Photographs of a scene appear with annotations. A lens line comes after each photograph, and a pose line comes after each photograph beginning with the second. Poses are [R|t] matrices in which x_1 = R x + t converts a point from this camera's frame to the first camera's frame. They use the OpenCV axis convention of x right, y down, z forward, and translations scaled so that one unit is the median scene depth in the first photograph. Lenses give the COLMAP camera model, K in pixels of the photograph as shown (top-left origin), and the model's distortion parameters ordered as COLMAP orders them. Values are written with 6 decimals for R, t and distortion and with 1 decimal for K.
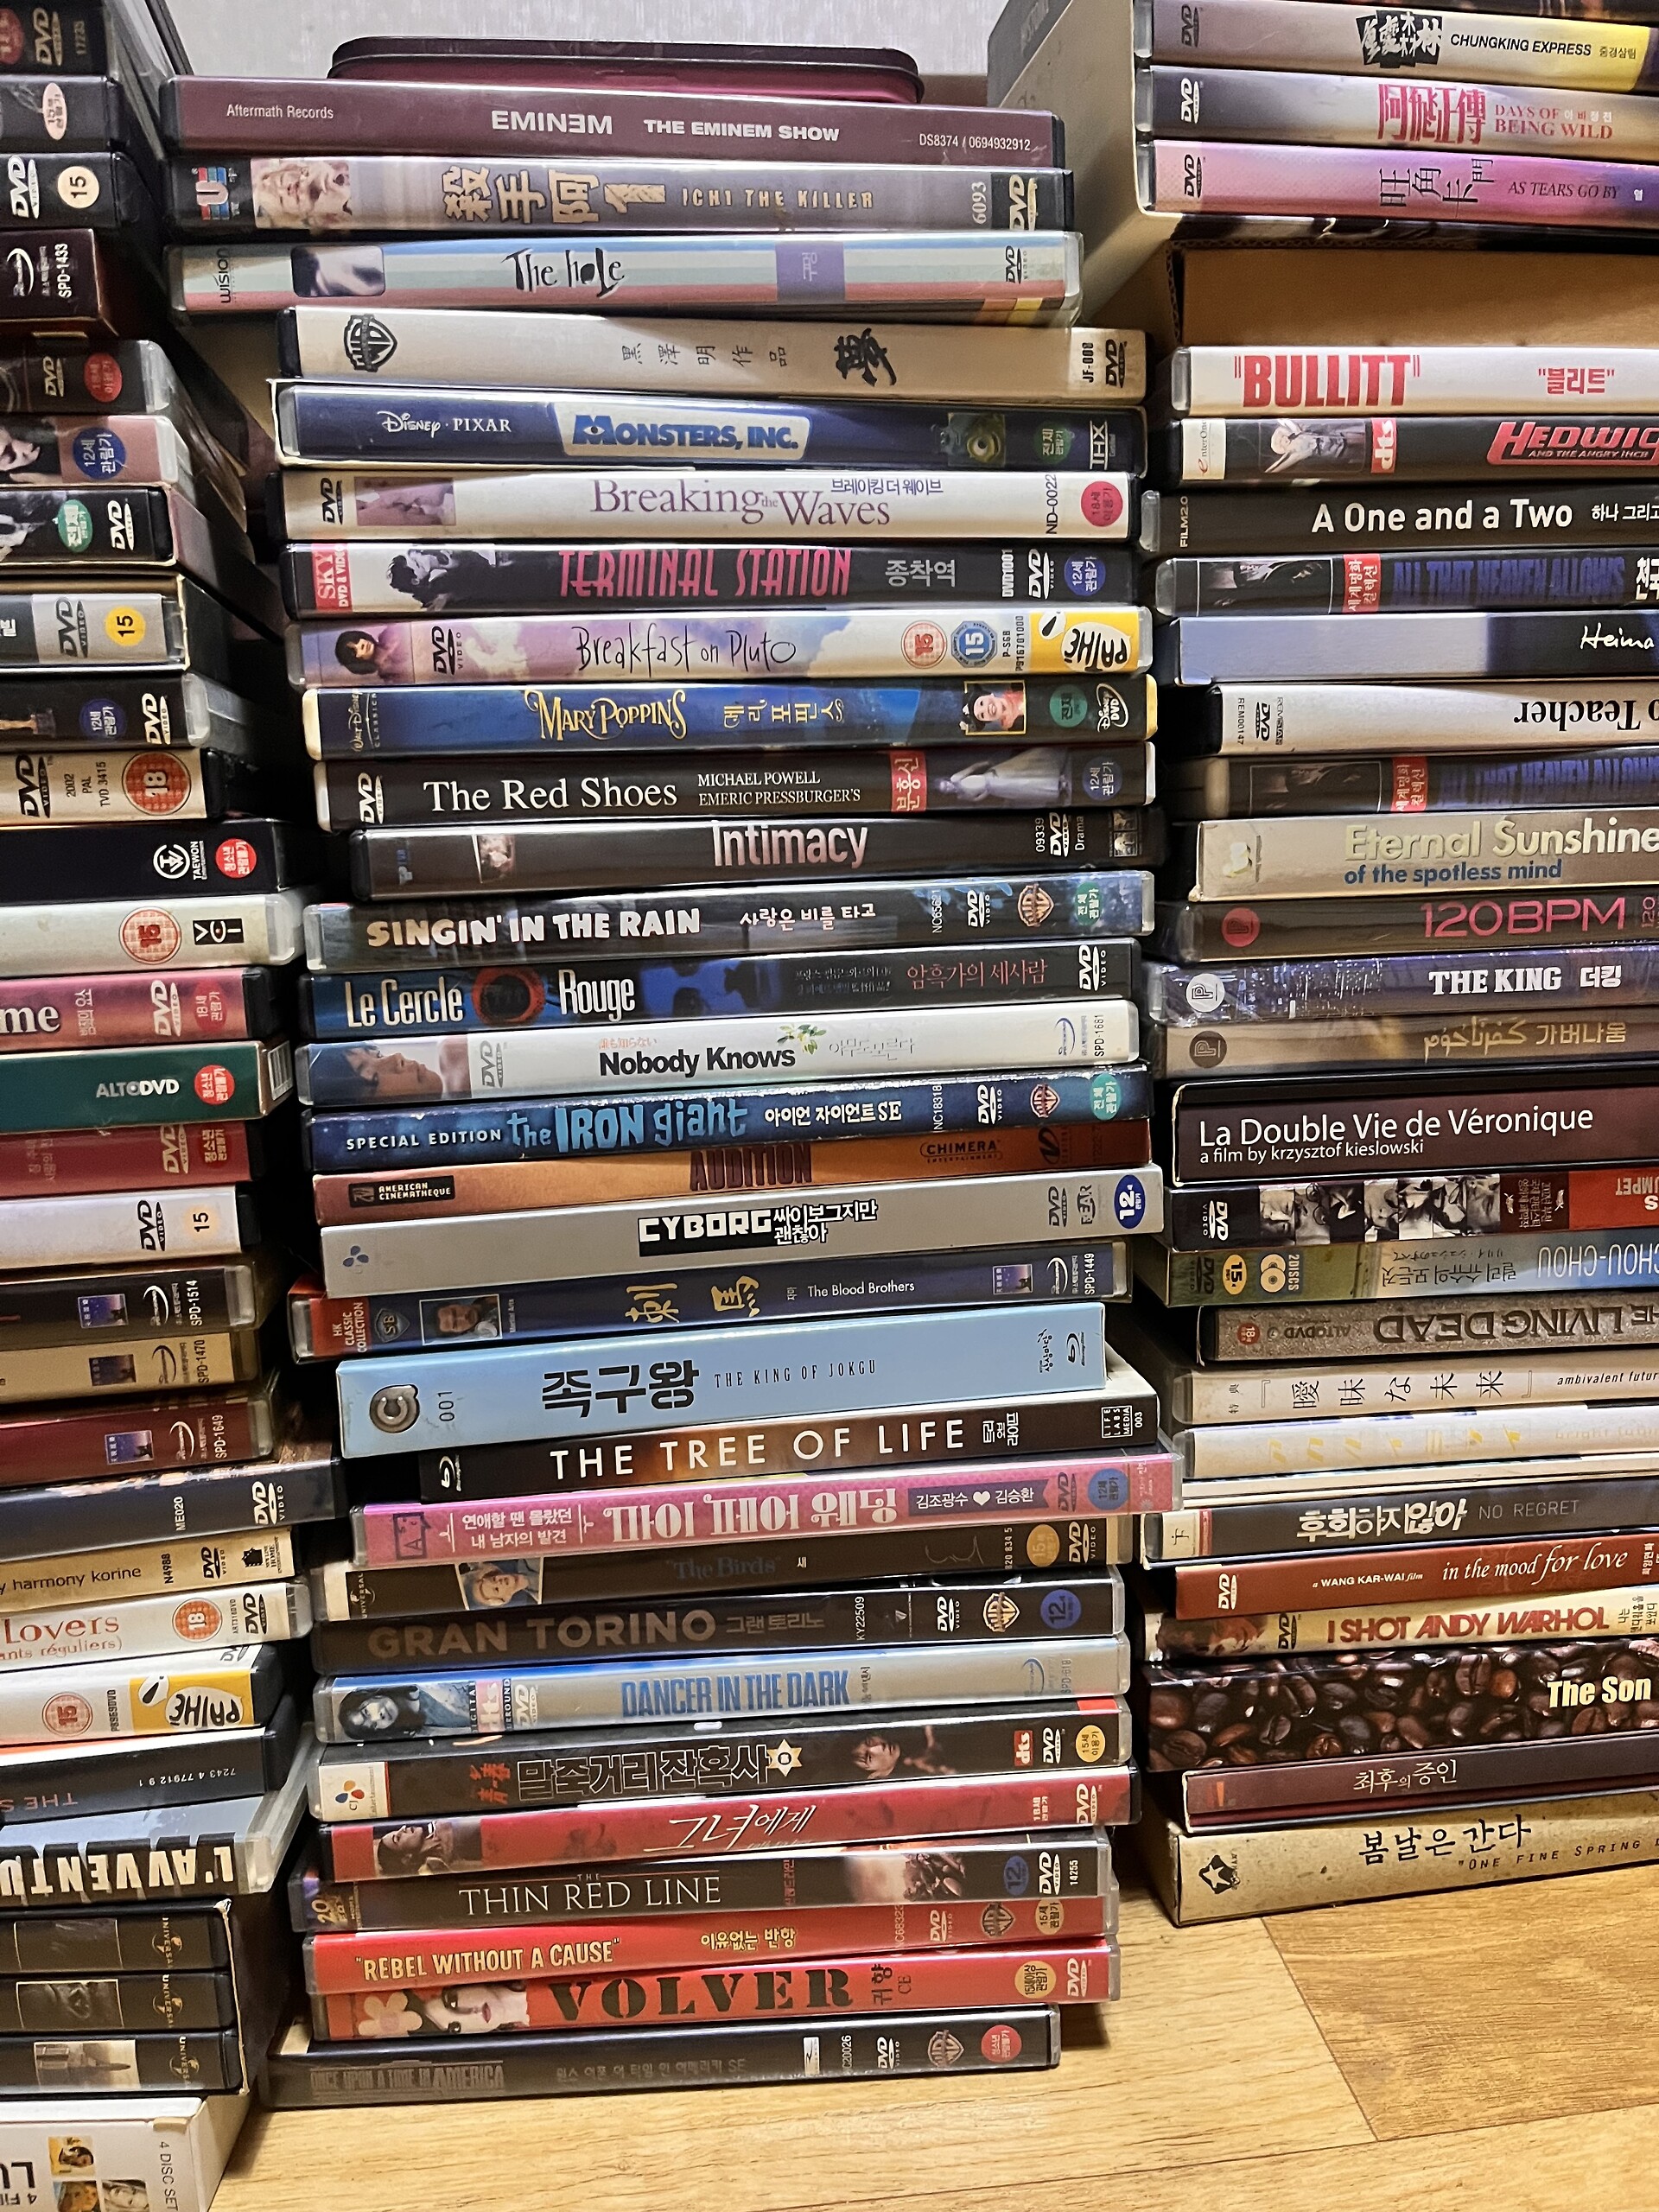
lens RADIAL K [[1644.9, 0, 830.5], [0, 1644.9, 1110.3], [0, 0, 1]] dist [0.048335, -0.073629]
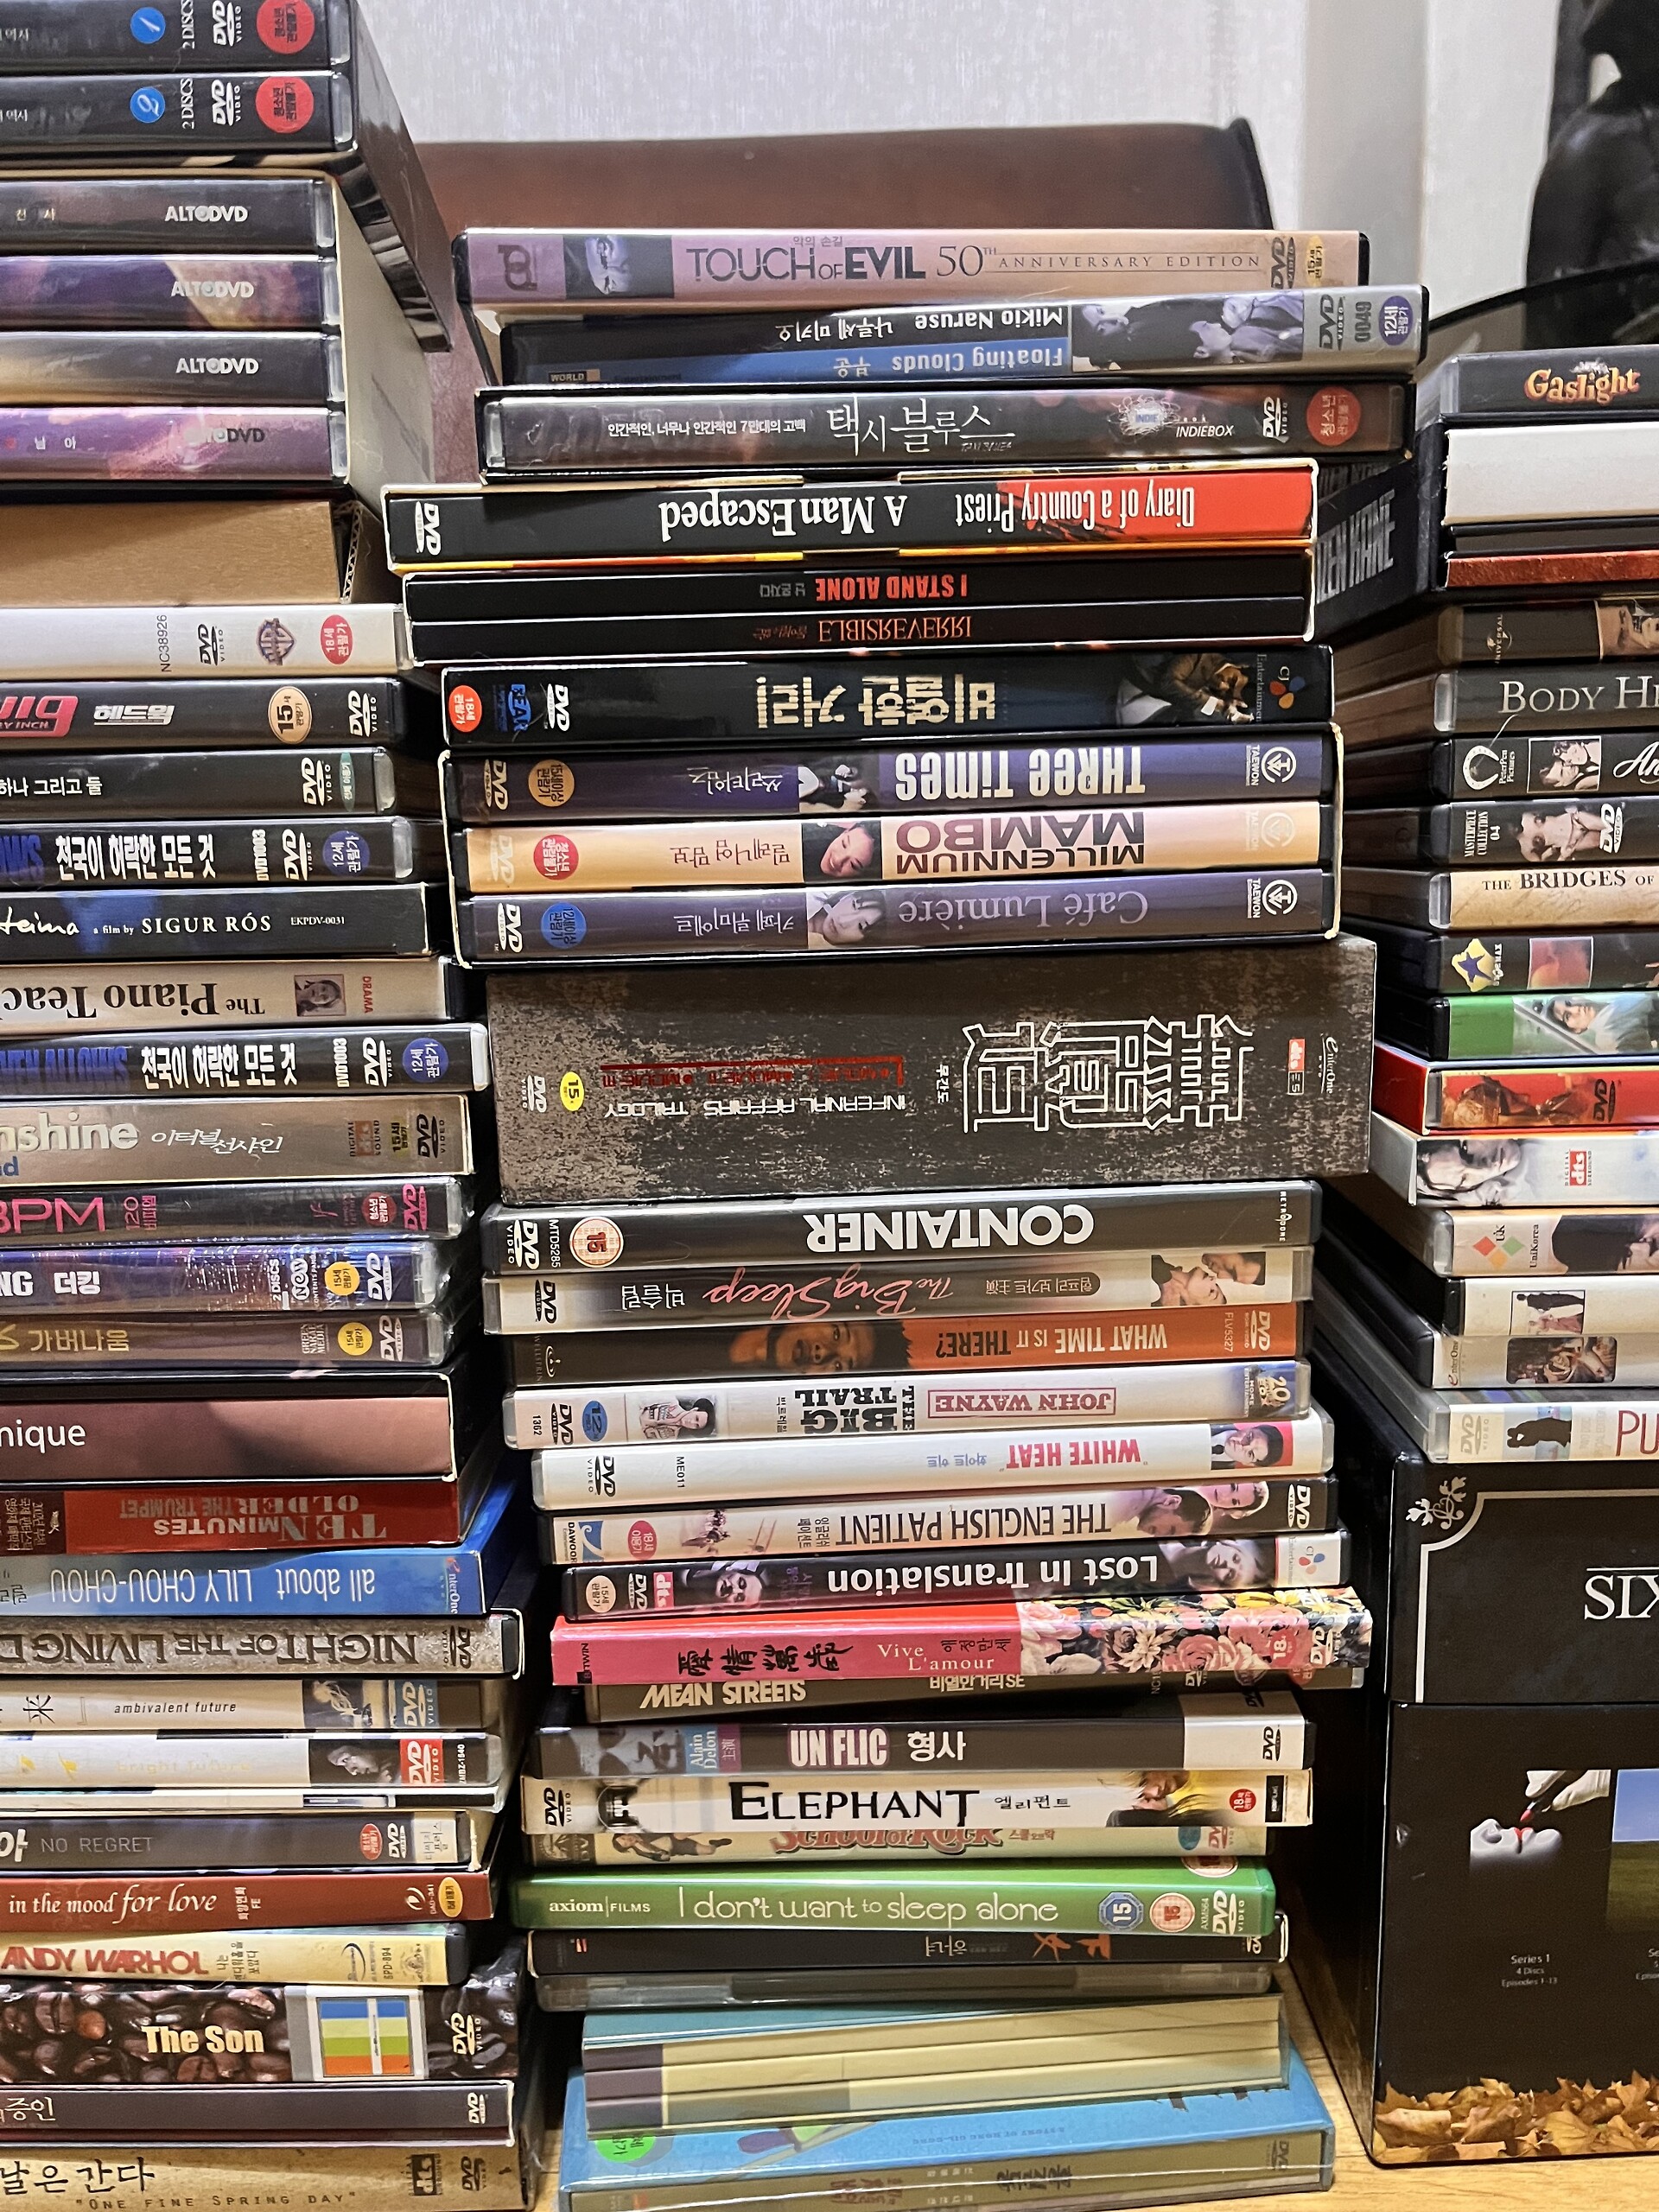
lens RADIAL K [[1644.9, 0, 835.7], [0, 1644.9, 1109.1], [0, 0, 1]] dist [0.048335, -0.073629]
pose [[0.994822, 0.025356, -0.098416, 1.034001], [-0.025819, 0.999661, -0.003435, -0.196534], [0.098295, 0.005958, 0.995139, 0.142967]]
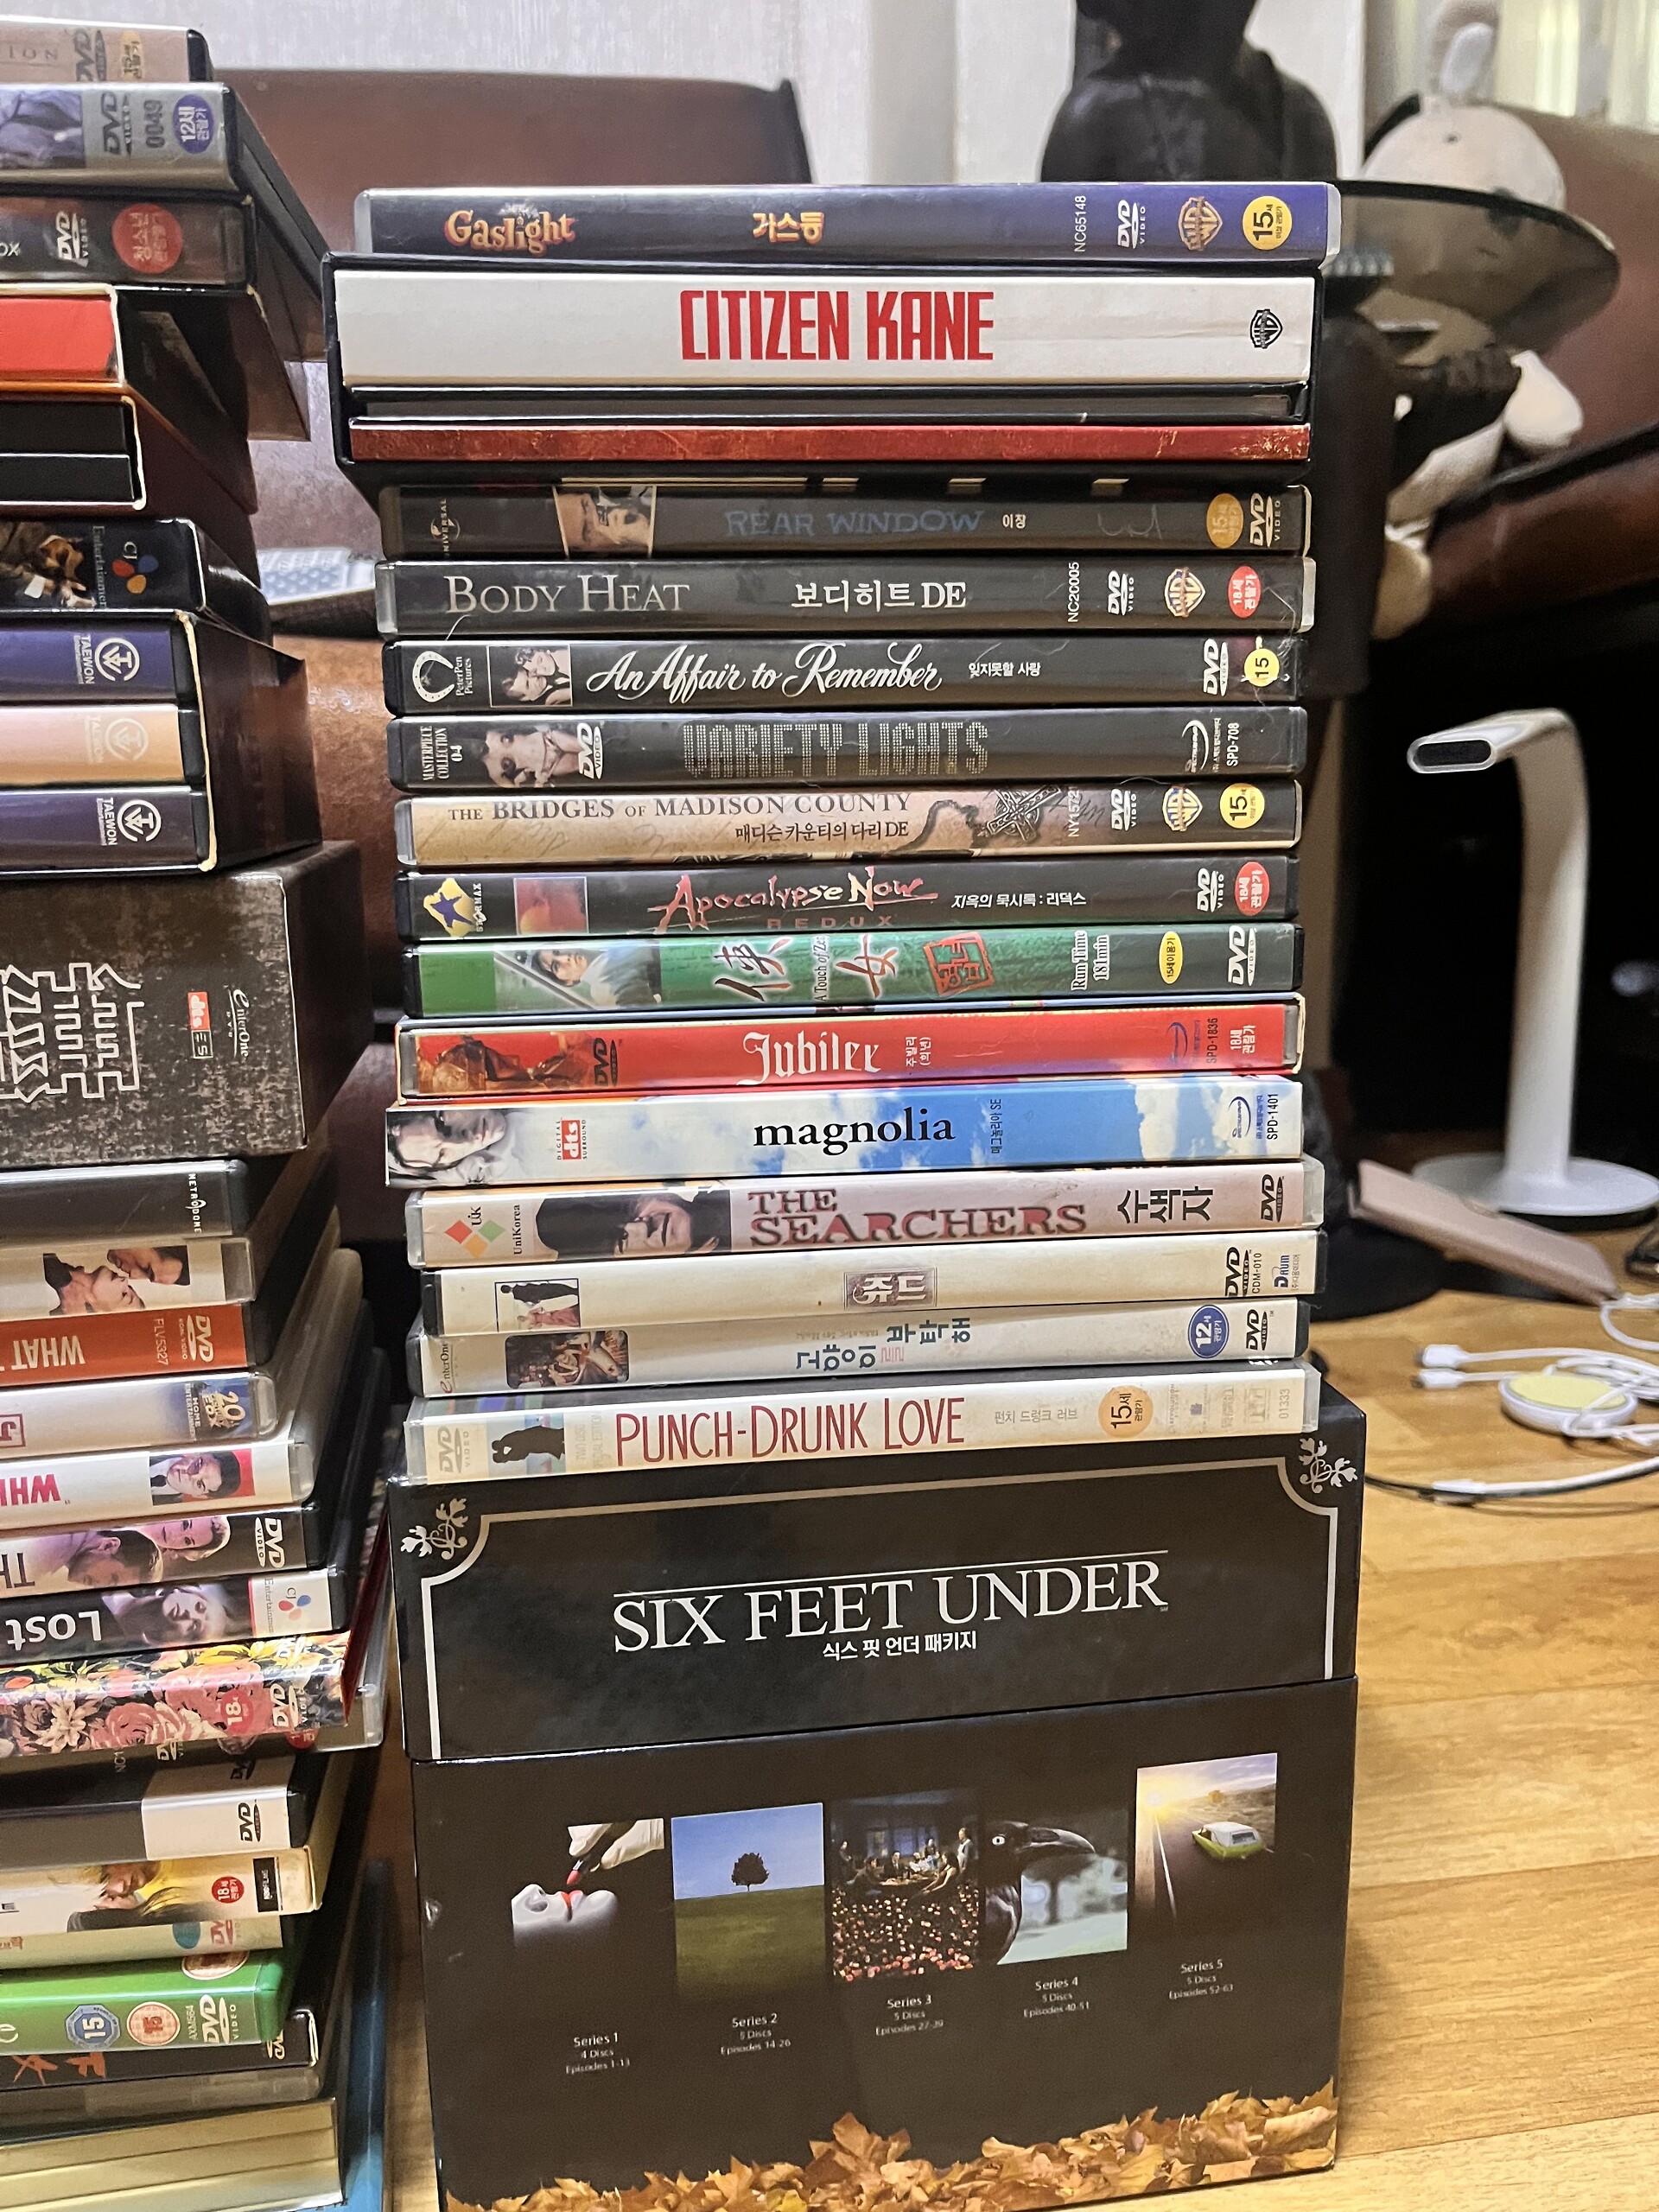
lens RADIAL K [[1644.9, 0, 829.6], [0, 1644.9, 1108.2], [0, 0, 1]] dist [0.048335, -0.073629]
pose [[0.999442, 0.009280, 0.032084, 1.502371], [-0.009078, 0.999938, -0.006439, -0.187904], [-0.032142, 0.006144, 0.999464, 0.310811]]
